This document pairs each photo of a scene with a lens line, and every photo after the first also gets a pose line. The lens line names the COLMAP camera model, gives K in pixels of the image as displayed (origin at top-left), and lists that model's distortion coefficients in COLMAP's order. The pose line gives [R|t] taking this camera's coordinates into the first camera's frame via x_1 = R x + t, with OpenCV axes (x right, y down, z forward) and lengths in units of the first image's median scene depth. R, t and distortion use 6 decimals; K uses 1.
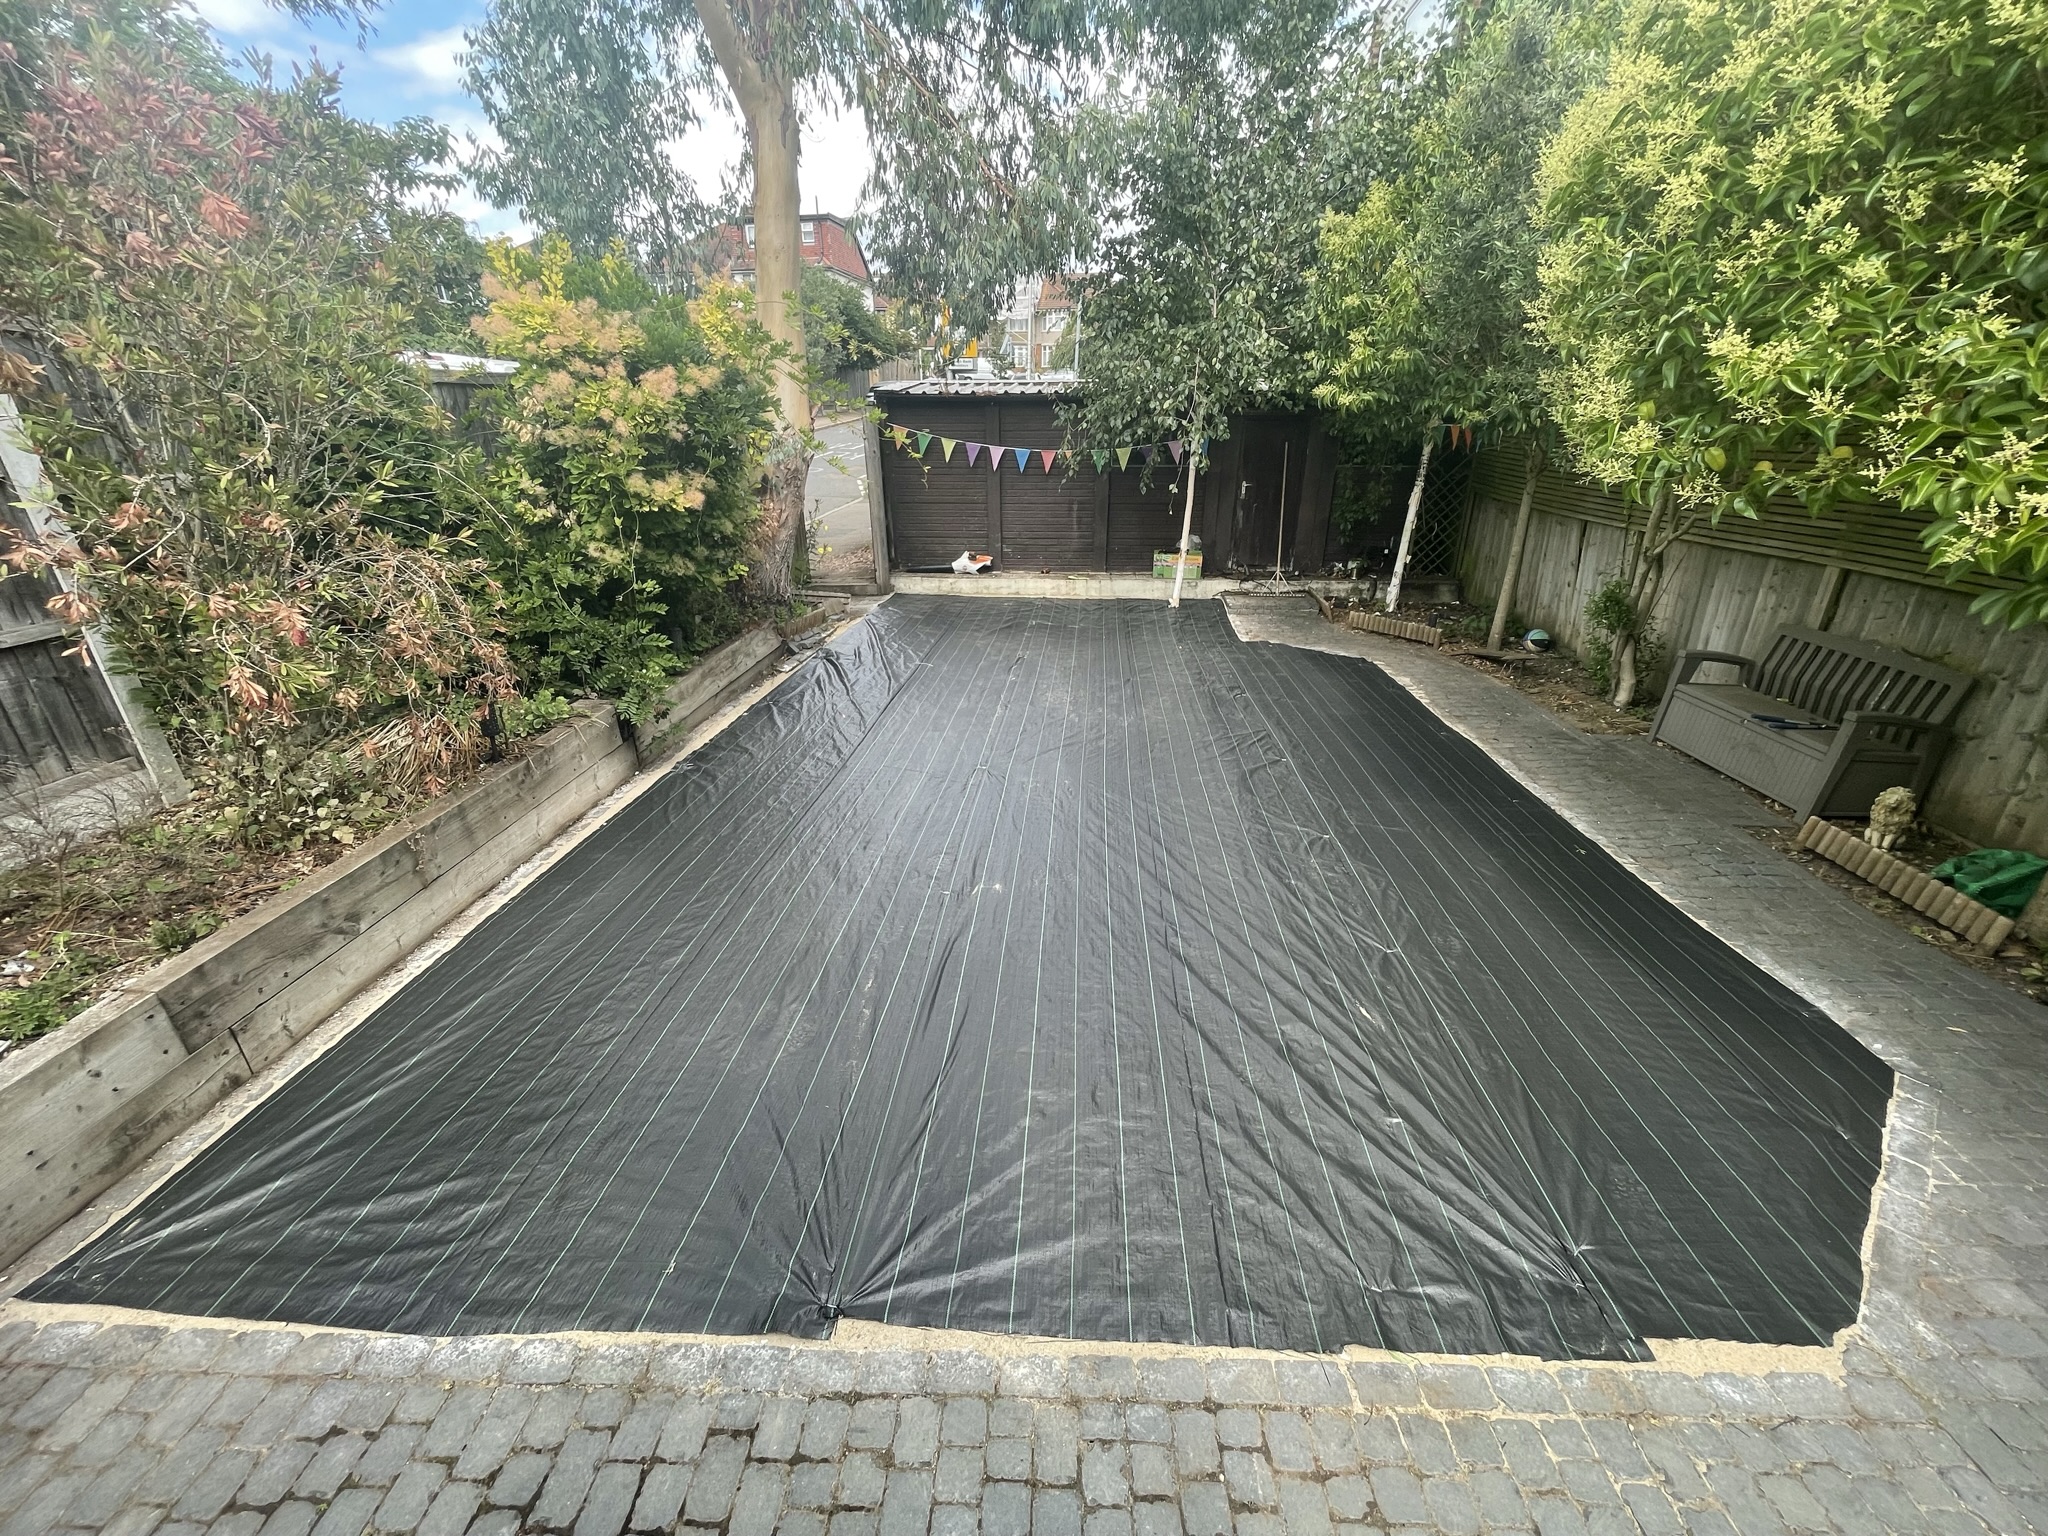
lens RADIAL K [[837.4, 0, 1029.5], [0, 837.4, 787.9], [0, 0, 1]] dist [0.002690, -0.001827]
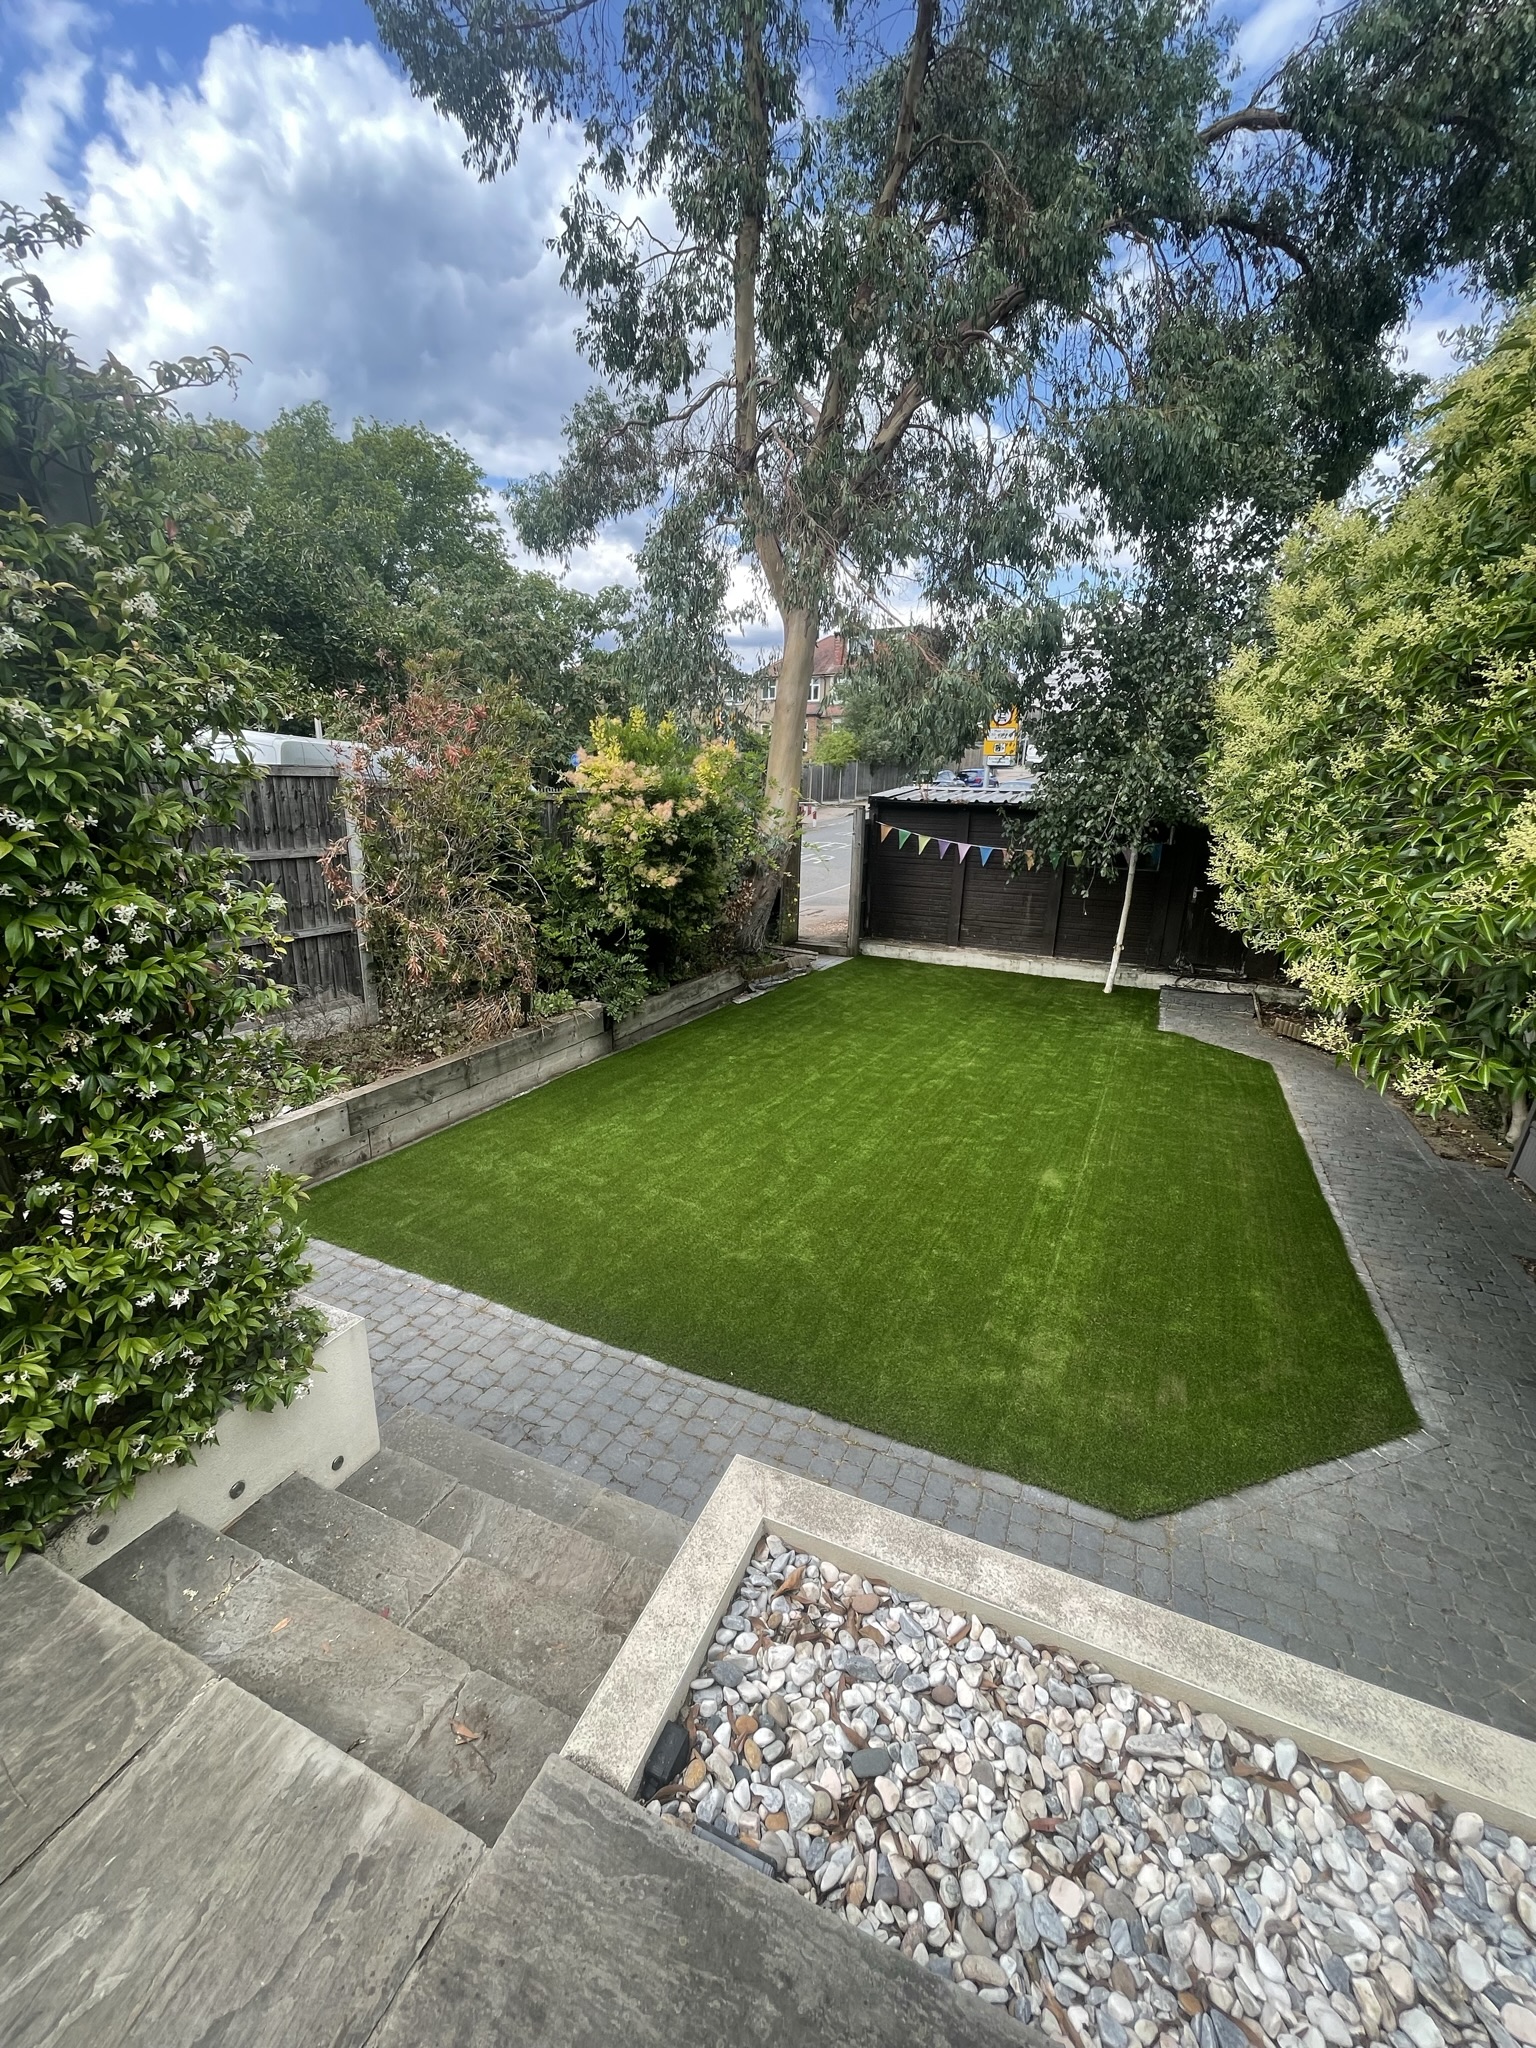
lens RADIAL K [[837.4, 0, 754.9], [0, 837.4, 1026.3], [0, 0, 1]] dist [0.002690, -0.001827]
pose [[0.922495, 0.134027, -0.361994, 0.346784], [-0.183766, 0.977183, -0.106505, 0.052906], [0.339460, 0.164772, 0.926076, -0.341872]]
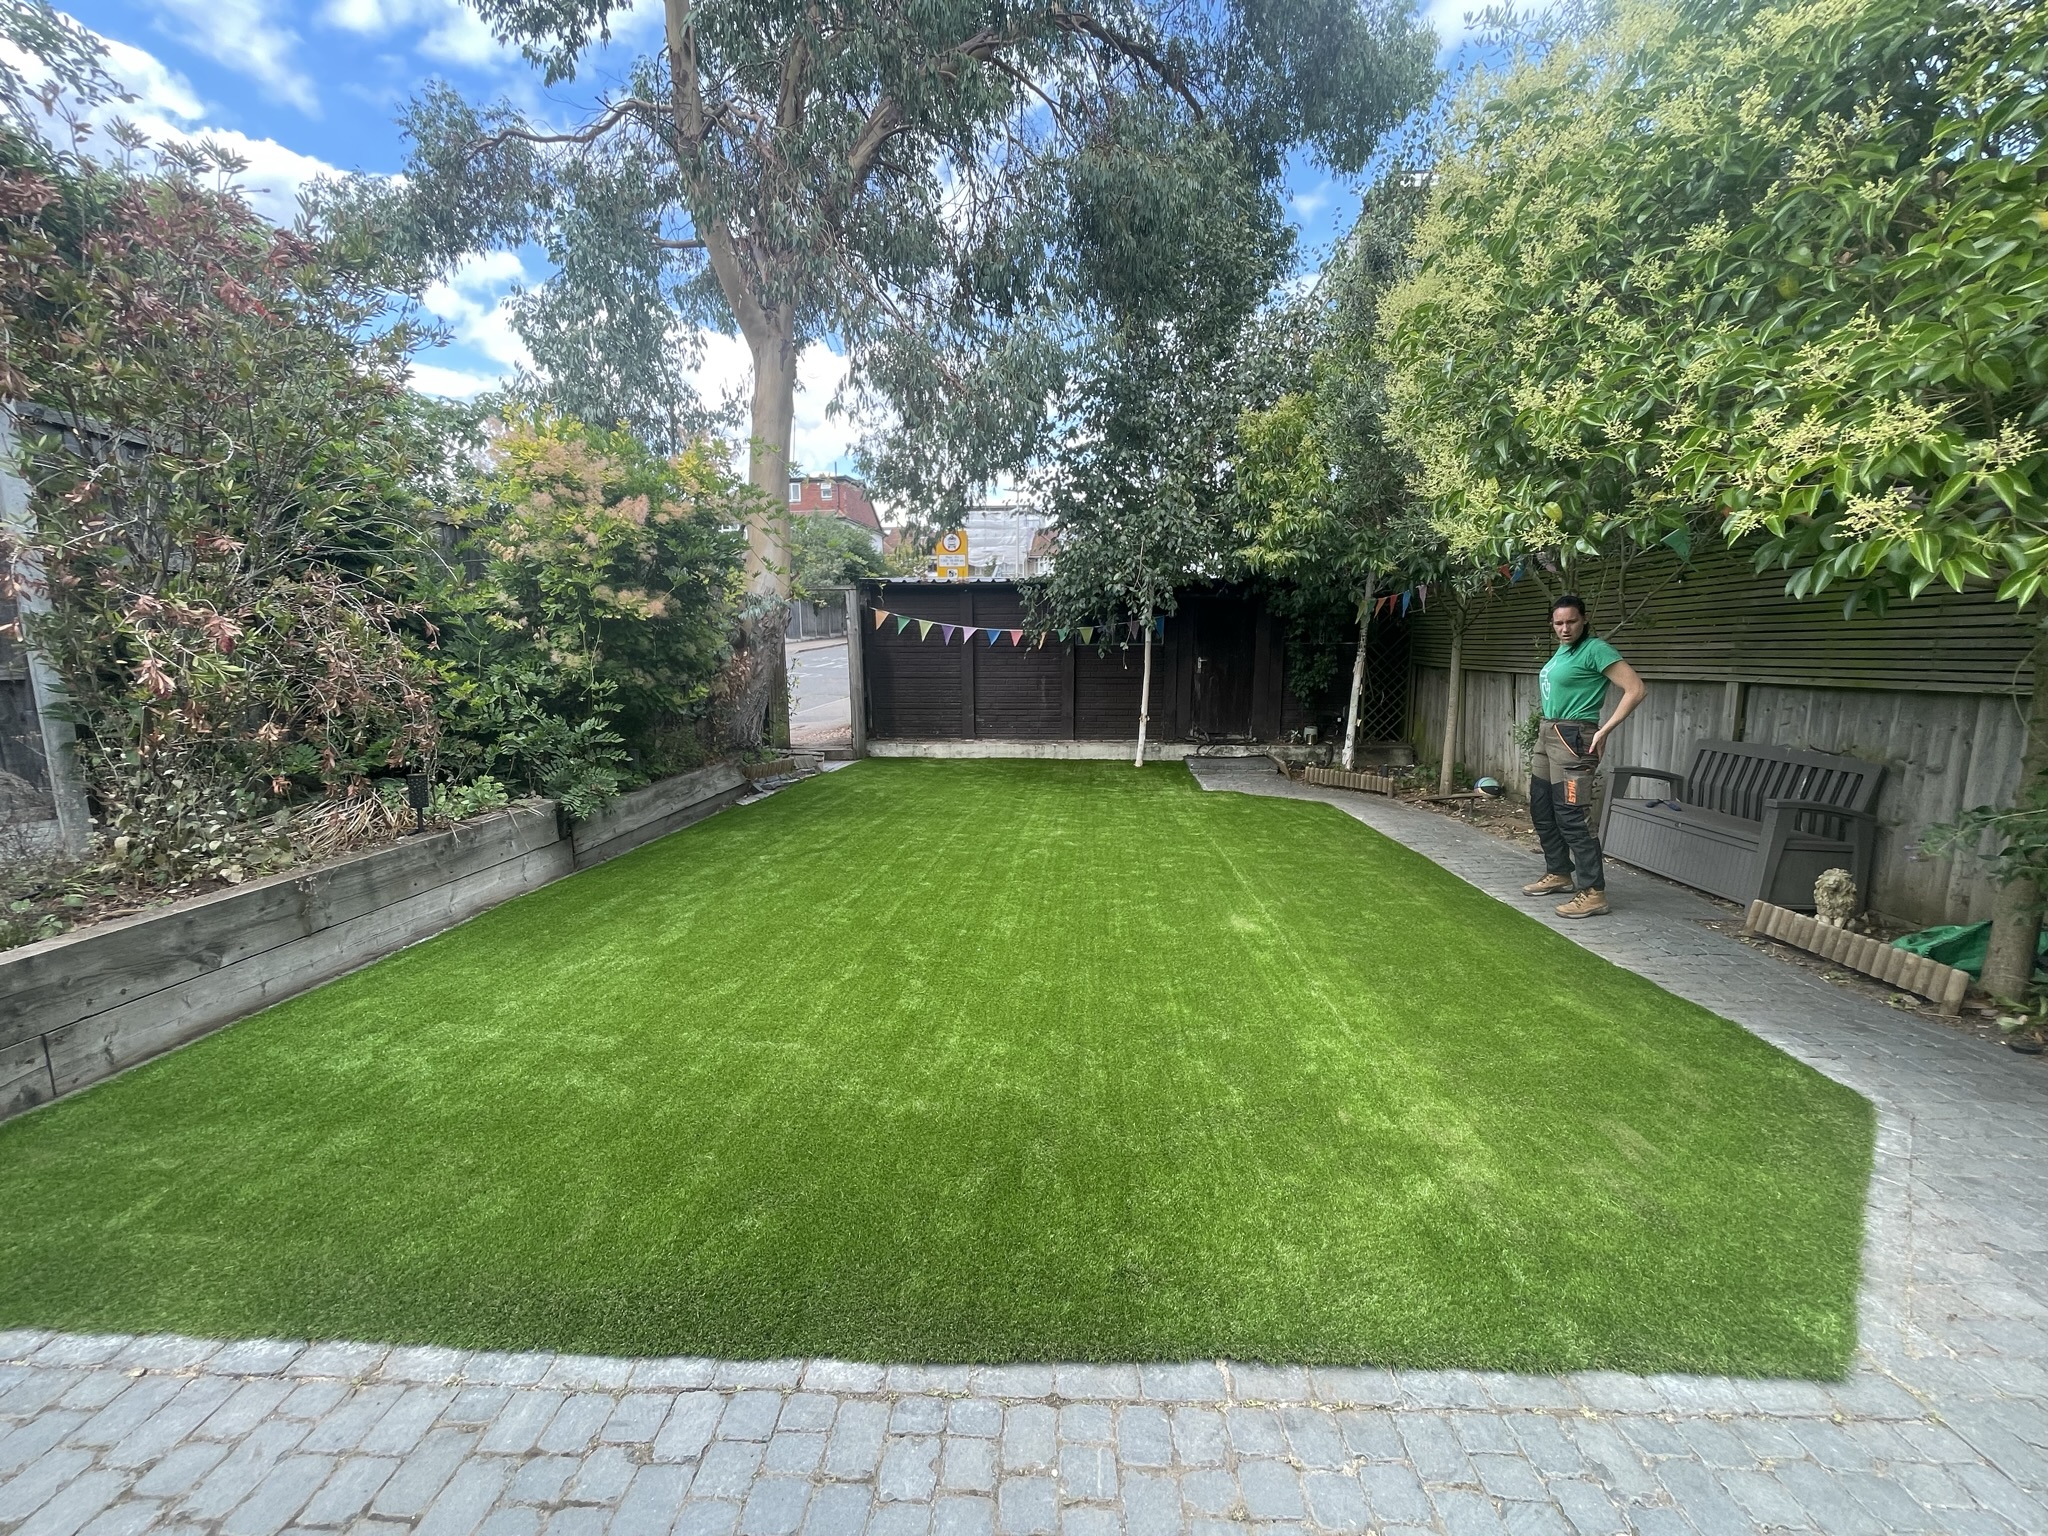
lens RADIAL K [[837.4, 0, 1029.1], [0, 837.4, 776.6], [0, 0, 1]] dist [0.002690, -0.001827]
pose [[0.999995, 0.000093, 0.003124, 0.079318], [0.000738, 0.964314, -0.264762, 0.152871], [-0.003037, 0.264763, 0.964309, 0.017576]]
